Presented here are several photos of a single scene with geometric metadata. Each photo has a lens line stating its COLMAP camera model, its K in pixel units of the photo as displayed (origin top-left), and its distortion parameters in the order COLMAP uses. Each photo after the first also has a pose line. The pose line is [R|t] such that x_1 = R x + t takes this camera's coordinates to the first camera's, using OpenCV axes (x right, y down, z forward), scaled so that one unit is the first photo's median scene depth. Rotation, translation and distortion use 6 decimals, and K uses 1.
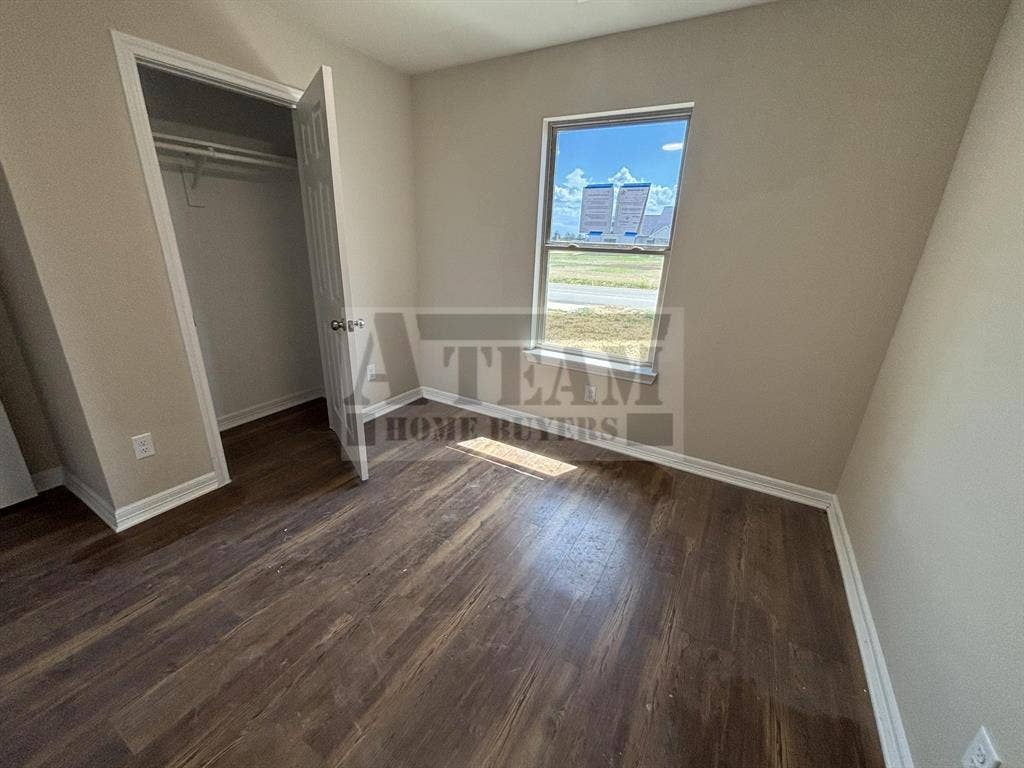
lens RADIAL K [[413.8, 0, 512.2], [0, 413.8, 381.4], [0, 0, 1]] dist [0.002407, 0.001068]
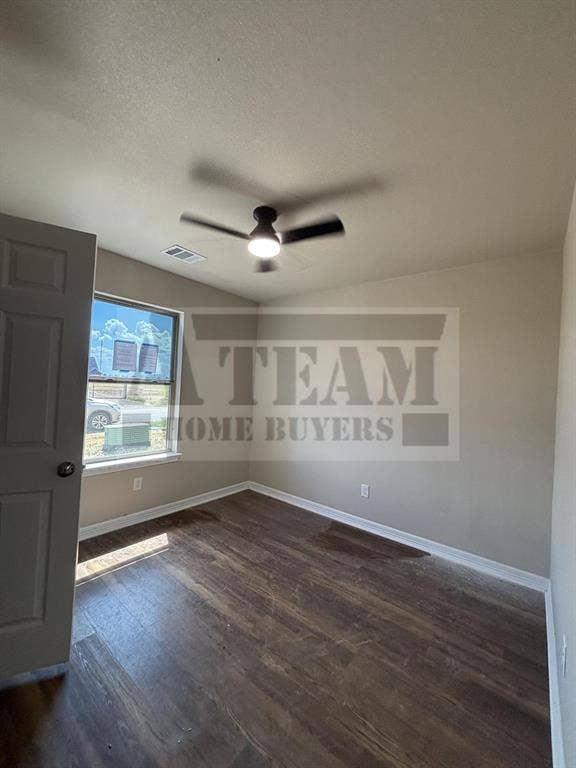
lens RADIAL K [[310.3, 0, 288.5], [0, 310.3, 383.3], [0, 0, 1]] dist [0.002407, 0.001068]
pose [[0.152177, -0.020495, 0.988141, -0.993884], [0.297077, 0.954501, -0.025953, -0.150071], [-0.942649, 0.297503, 0.151342, 0.393817]]
